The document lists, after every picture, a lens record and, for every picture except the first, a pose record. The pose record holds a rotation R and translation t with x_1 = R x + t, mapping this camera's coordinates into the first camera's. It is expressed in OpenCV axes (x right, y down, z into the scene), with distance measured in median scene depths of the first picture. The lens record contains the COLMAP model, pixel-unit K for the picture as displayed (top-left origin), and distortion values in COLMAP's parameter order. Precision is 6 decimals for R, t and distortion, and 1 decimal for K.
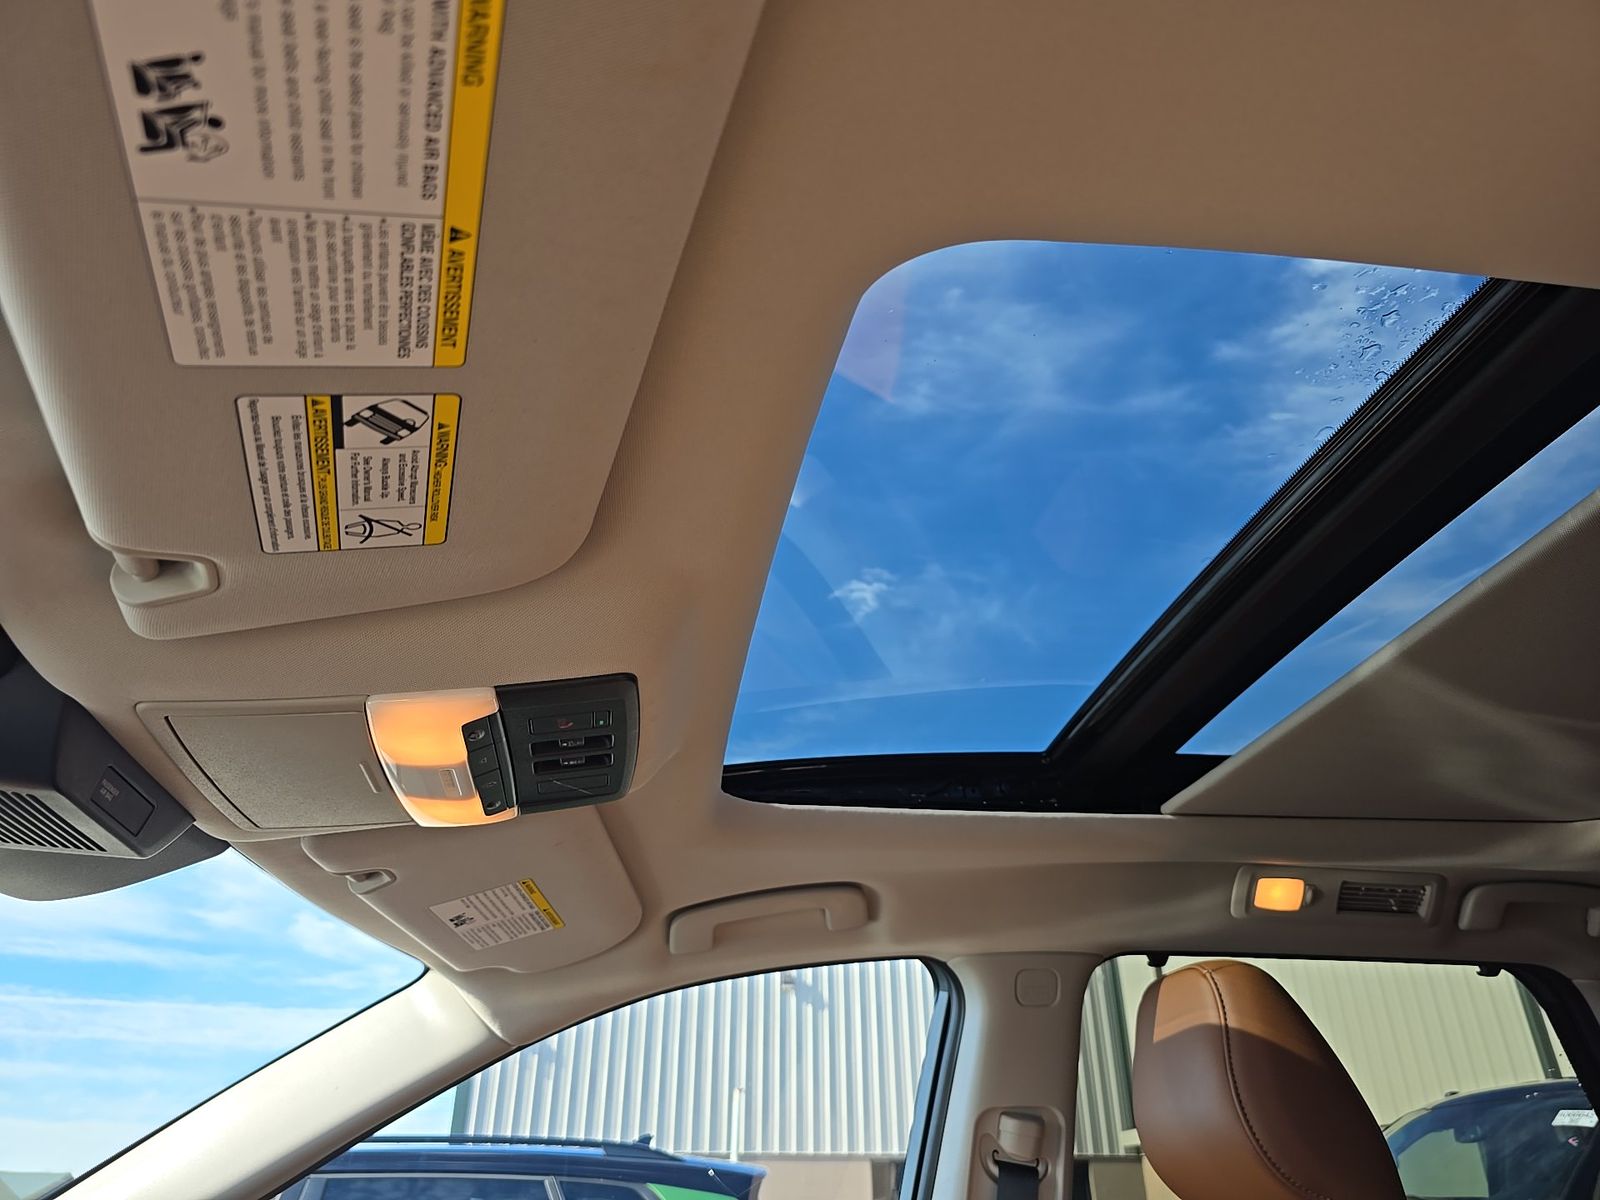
lens RADIAL K [[1076.4, 0, 800.0], [0, 1076.4, 600.0], [0, 0, 1]] dist [0.003607, -0.000578]
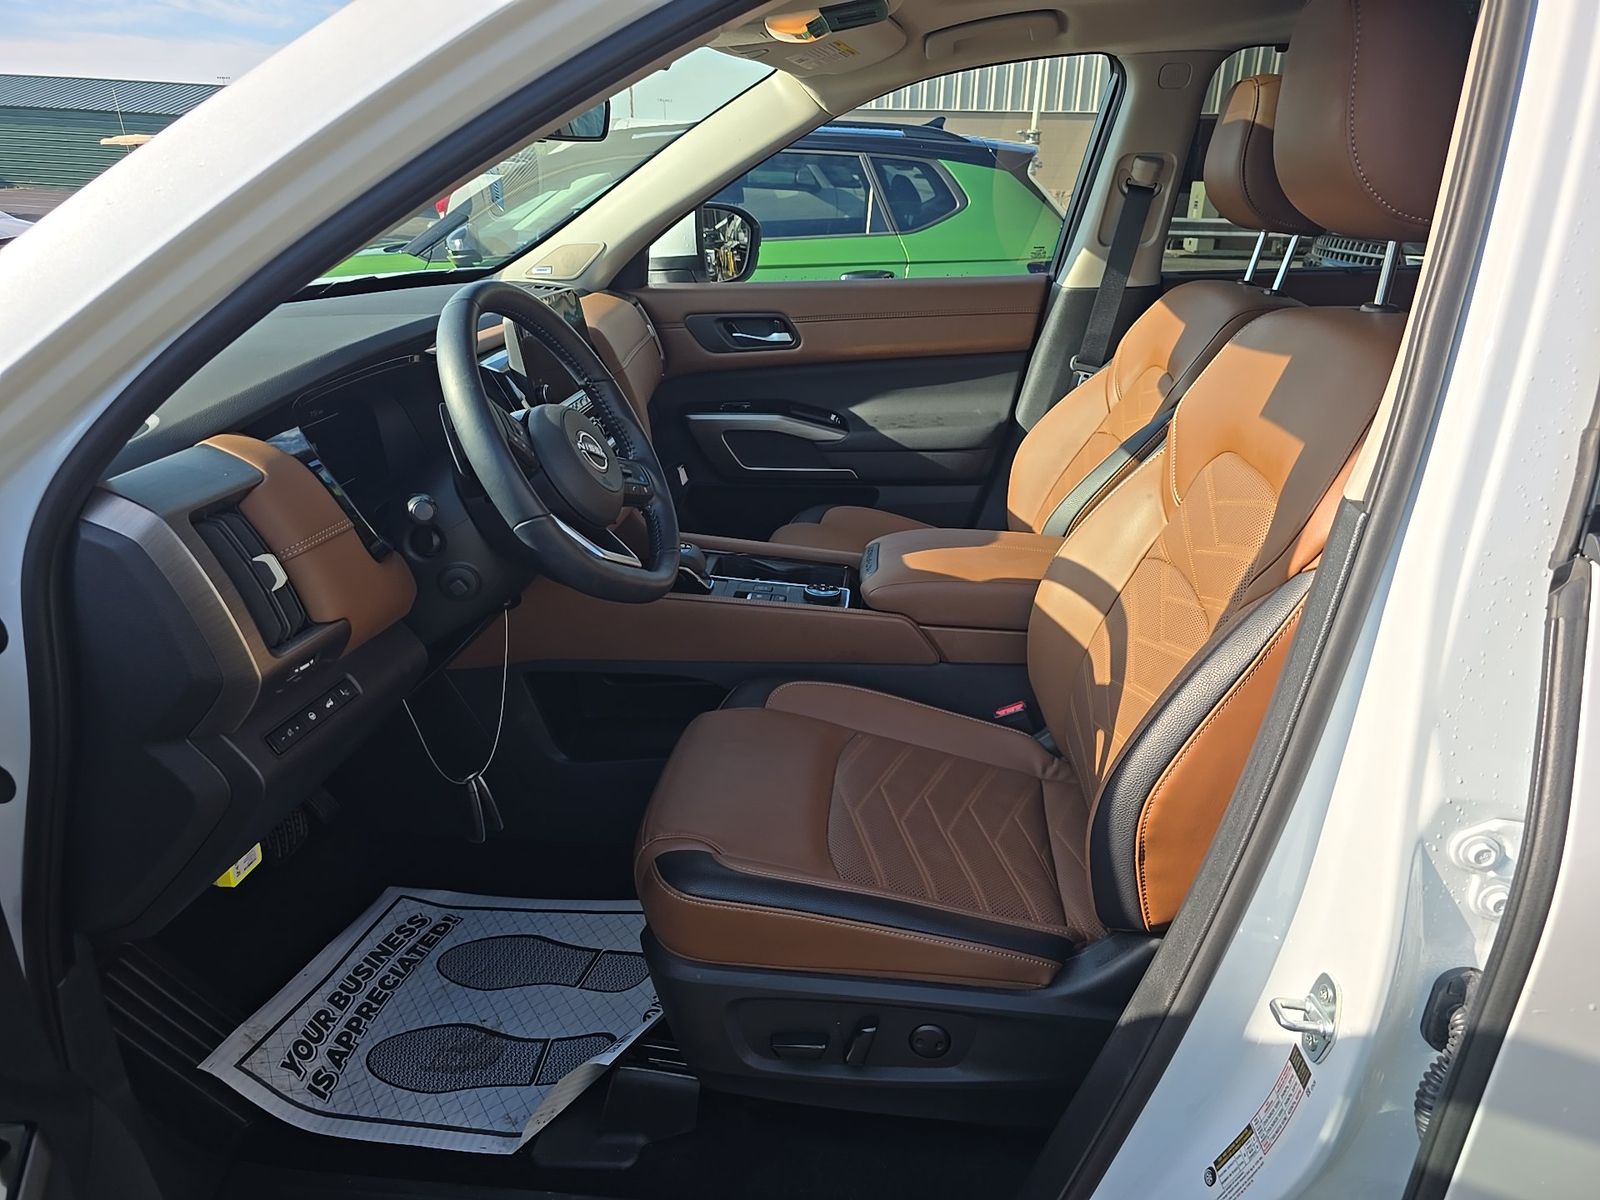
lens RADIAL K [[1076.4, 0, 800.0], [0, 1076.4, 600.0], [0, 0, 1]] dist [0.003607, -0.000578]
pose [[0.967062, 0.117787, -0.225648, 0.144061], [0.104907, 0.623263, 0.774944, -0.402301], [0.231917, -0.773091, 0.590377, -0.563174]]
